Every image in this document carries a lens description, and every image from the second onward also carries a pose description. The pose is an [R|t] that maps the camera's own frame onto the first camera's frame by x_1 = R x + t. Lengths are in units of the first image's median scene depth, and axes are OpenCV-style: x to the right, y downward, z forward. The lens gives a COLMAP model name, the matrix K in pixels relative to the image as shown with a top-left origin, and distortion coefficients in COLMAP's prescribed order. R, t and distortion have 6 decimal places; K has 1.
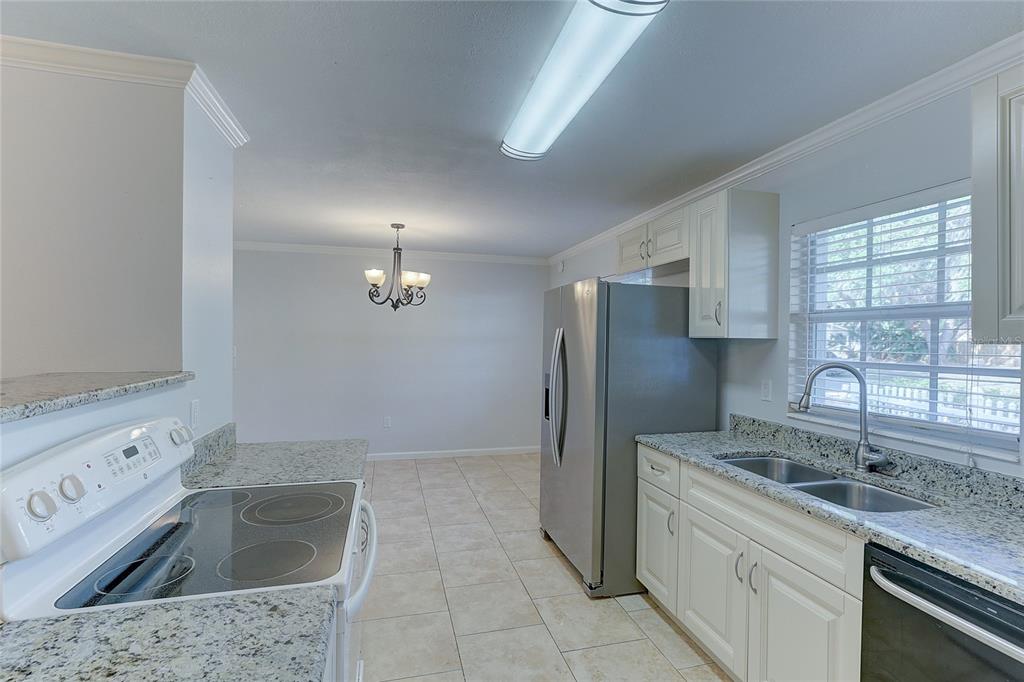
lens RADIAL K [[465.8, 0, 510.8], [0, 465.8, 337.9], [0, 0, 1]] dist [-0.022682, 0.011436]
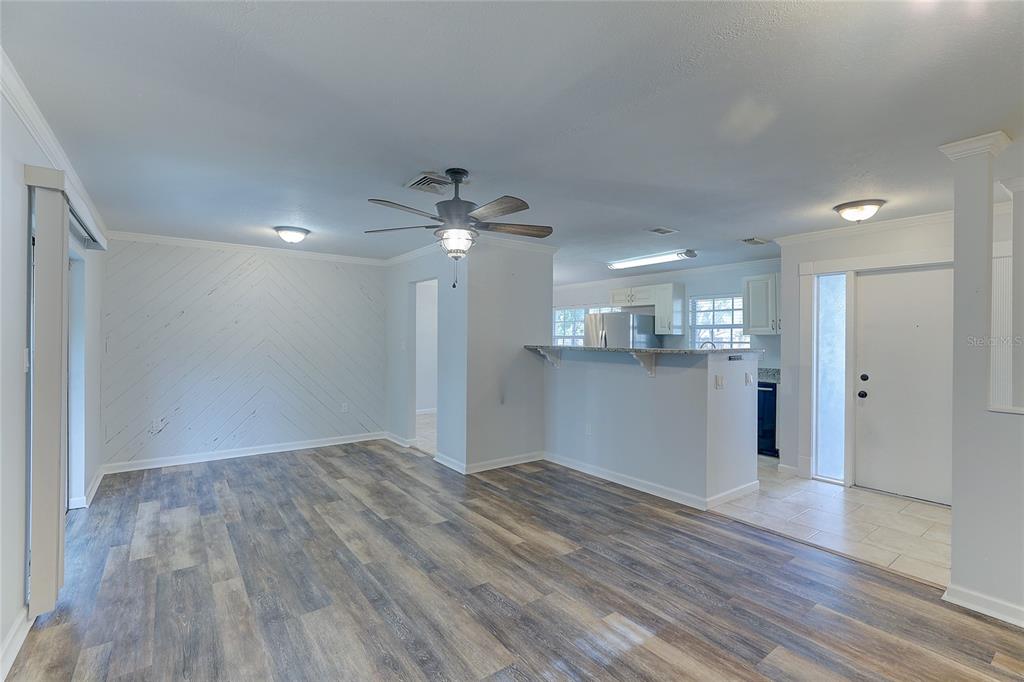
lens RADIAL K [[465.8, 0, 505.3], [0, 465.8, 334.7], [0, 0, 1]] dist [-0.022682, 0.011436]
pose [[0.931442, -0.004838, 0.363857, -1.563279], [0.005898, 0.999981, -0.001803, 0.001928], [-0.363842, 0.003825, 0.931453, -1.326458]]
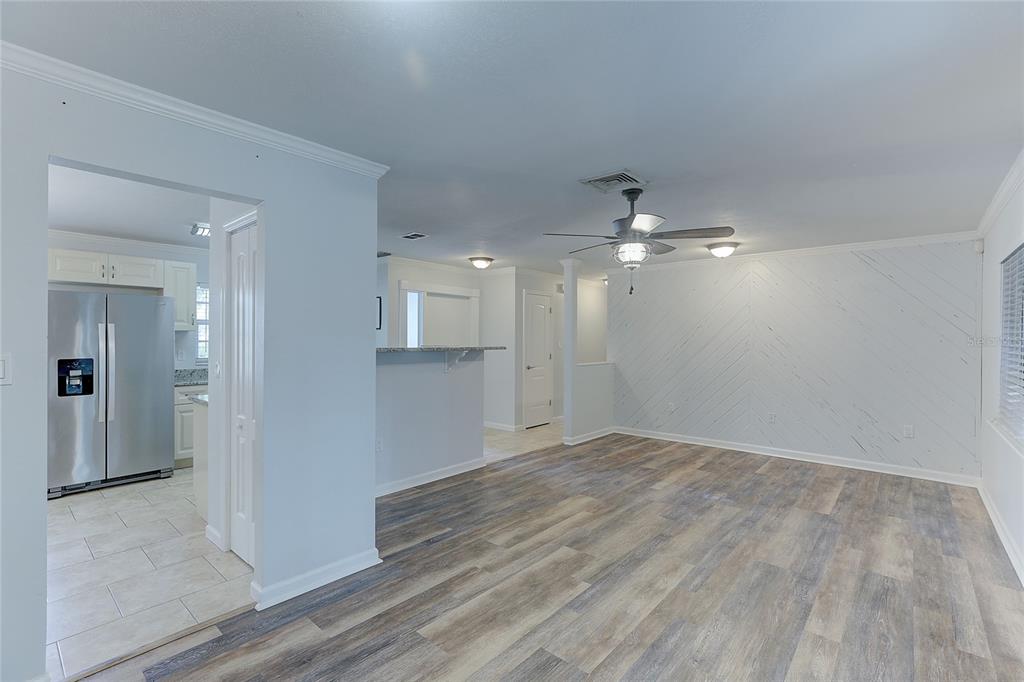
lens RADIAL K [[465.8, 0, 516.5], [0, 465.8, 338.7], [0, 0, 1]] dist [-0.022682, 0.011436]
pose [[-0.565383, -0.016187, 0.824669, -2.188955], [-0.013208, 0.999857, 0.010570, -0.005356], [-0.824723, -0.004916, -0.565516, 0.976815]]
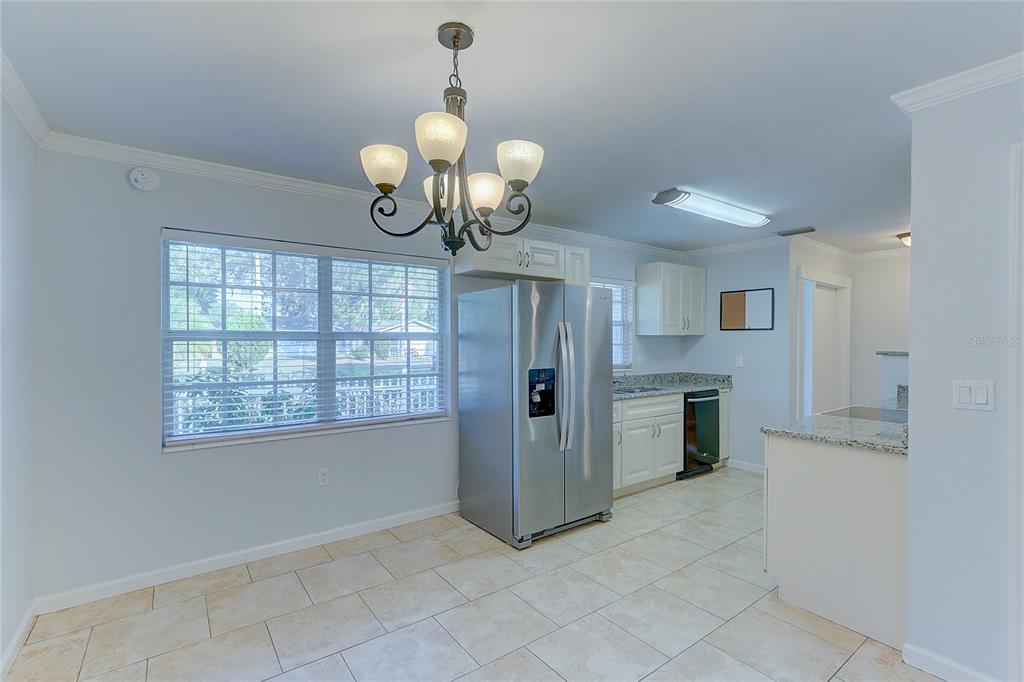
lens RADIAL K [[465.8, 0, 513.5], [0, 465.8, 342.8], [0, 0, 1]] dist [-0.022682, 0.011436]
pose [[-0.369264, -0.019242, 0.929125, -1.079331], [-0.008598, 0.999814, 0.017289, 0.011478], [-0.929285, -0.001604, -0.369361, 1.918999]]
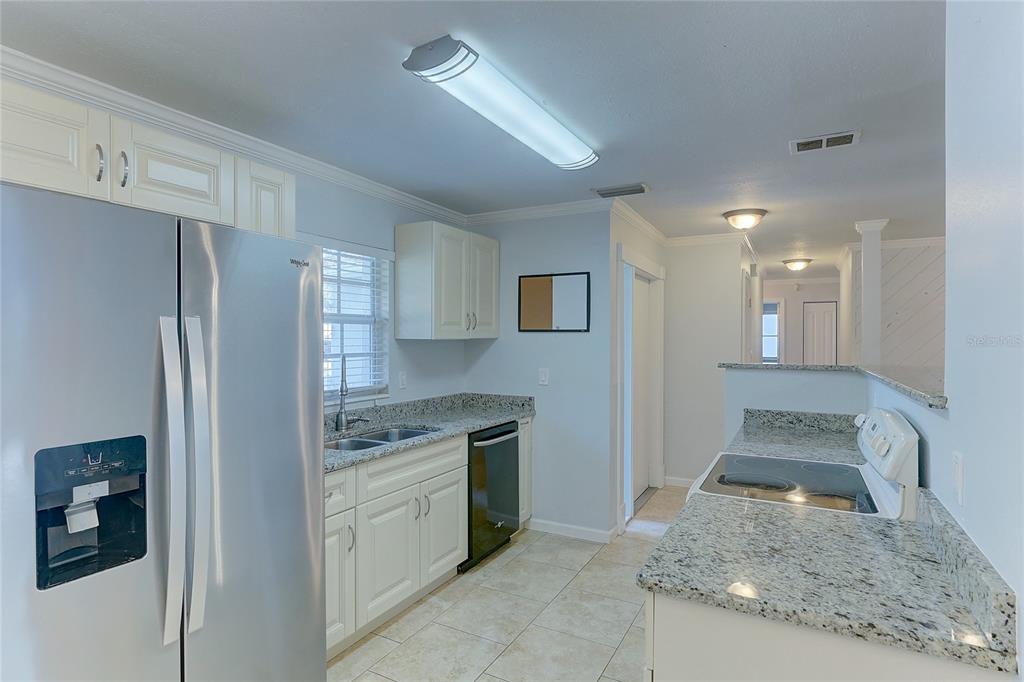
lens RADIAL K [[524.3, 0, 514.2], [0, 524.3, 340.2], [0, 0, 1]] dist [-0.000474, 0.000546]
pose [[-0.725847, -0.016576, 0.687656, -0.564066], [-0.012658, 0.999862, 0.010741, -0.008470], [-0.687739, -0.000909, -0.725957, 1.447979]]
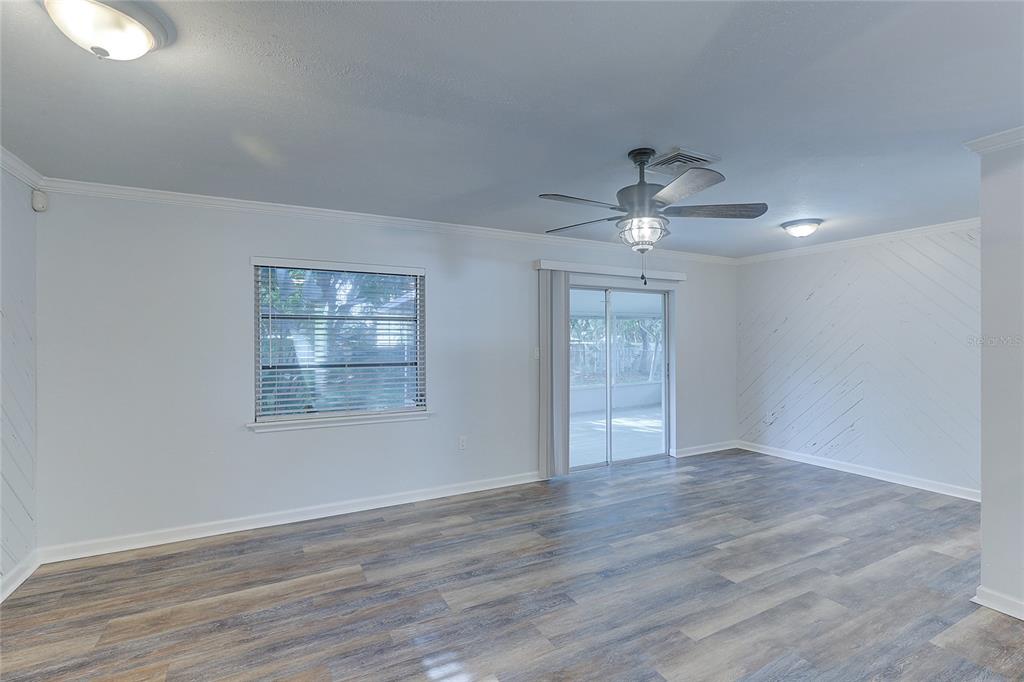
lens RADIAL K [[465.8, 0, 515.7], [0, 465.8, 342.8], [0, 0, 1]] dist [-0.022682, 0.011436]
pose [[0.228580, -0.010100, -0.973473, -0.227521], [0.005788, 0.999943, -0.009016, 0.018317], [0.973508, -0.003573, 0.228625, -0.647724]]
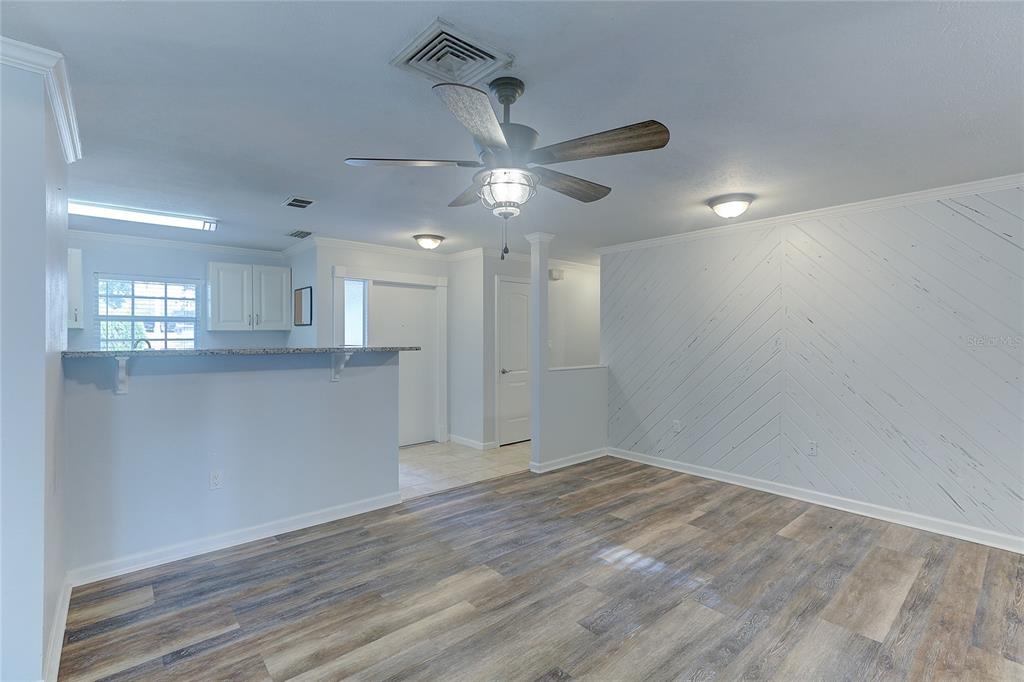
lens RADIAL K [[465.8, 0, 515.6], [0, 465.8, 338.8], [0, 0, 1]] dist [-0.022682, 0.011436]
pose [[-0.445502, -0.019317, 0.895073, -1.979266], [-0.008259, 0.999813, 0.017466, -0.003511], [-0.895243, 0.000389, -0.445578, 0.251168]]
